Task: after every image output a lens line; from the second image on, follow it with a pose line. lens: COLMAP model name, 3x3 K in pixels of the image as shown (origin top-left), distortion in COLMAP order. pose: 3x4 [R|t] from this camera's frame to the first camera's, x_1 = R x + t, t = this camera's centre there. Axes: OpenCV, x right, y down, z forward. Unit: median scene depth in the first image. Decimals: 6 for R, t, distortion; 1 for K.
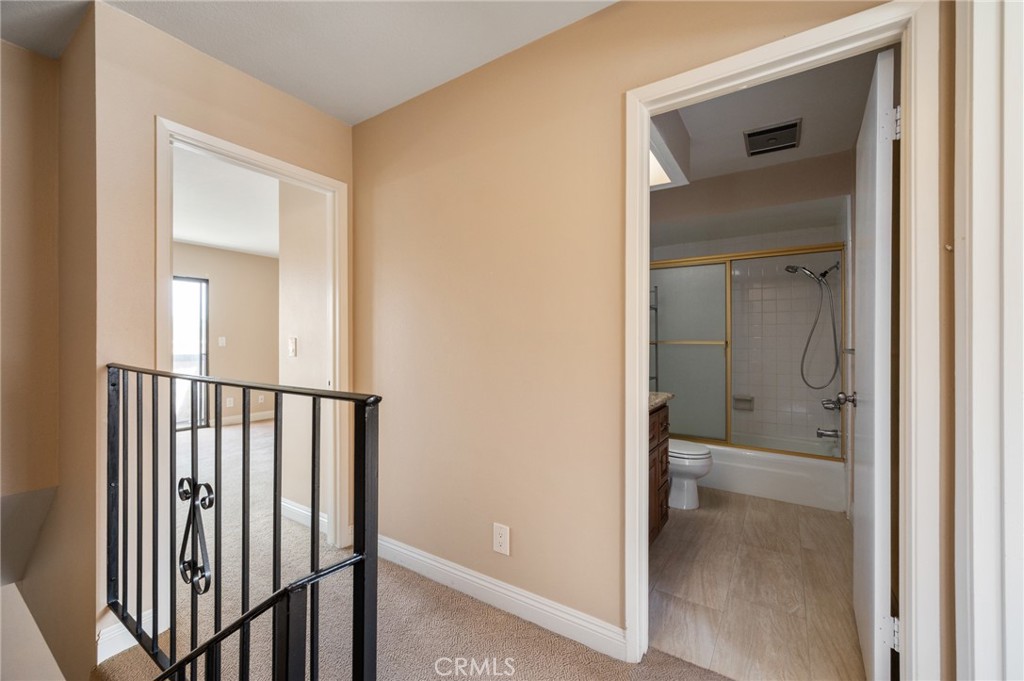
lens RADIAL K [[412.6, 0, 511.2], [0, 412.6, 338.7], [0, 0, 1]] dist [0.002778, 0.000062]
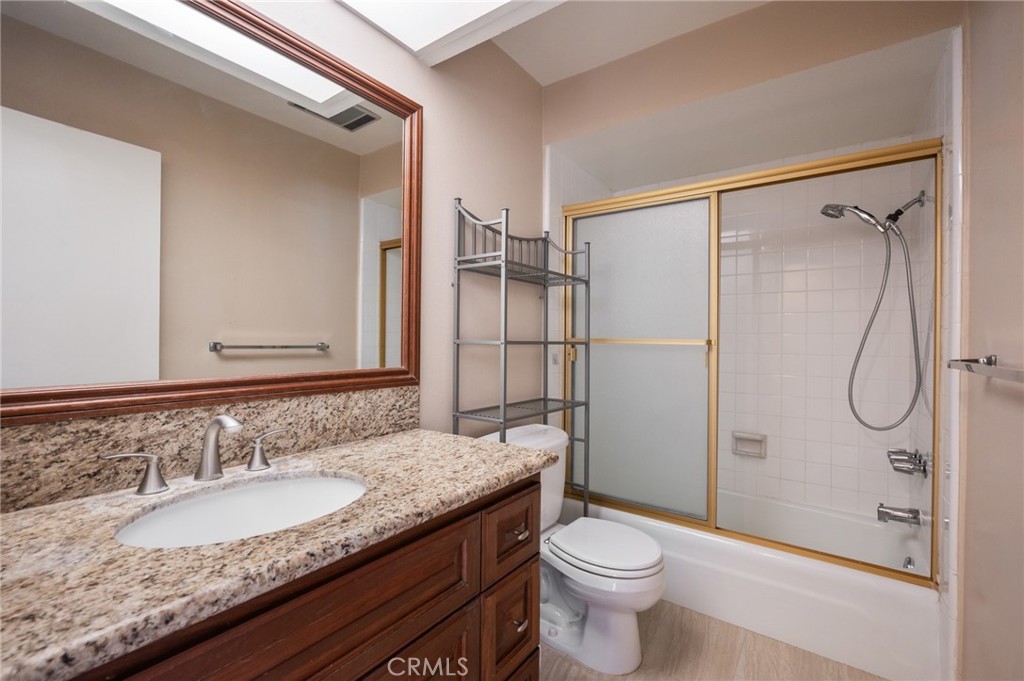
lens RADIAL K [[444.5, 0, 514.2], [0, 444.5, 338.9], [0, 0, 1]] dist [0.002812, -0.000509]
pose [[0.999294, 0.008708, -0.036538, 0.284894], [-0.008601, 0.999958, 0.003084, 0.004831], [0.036564, -0.002768, 0.999327, 0.402400]]
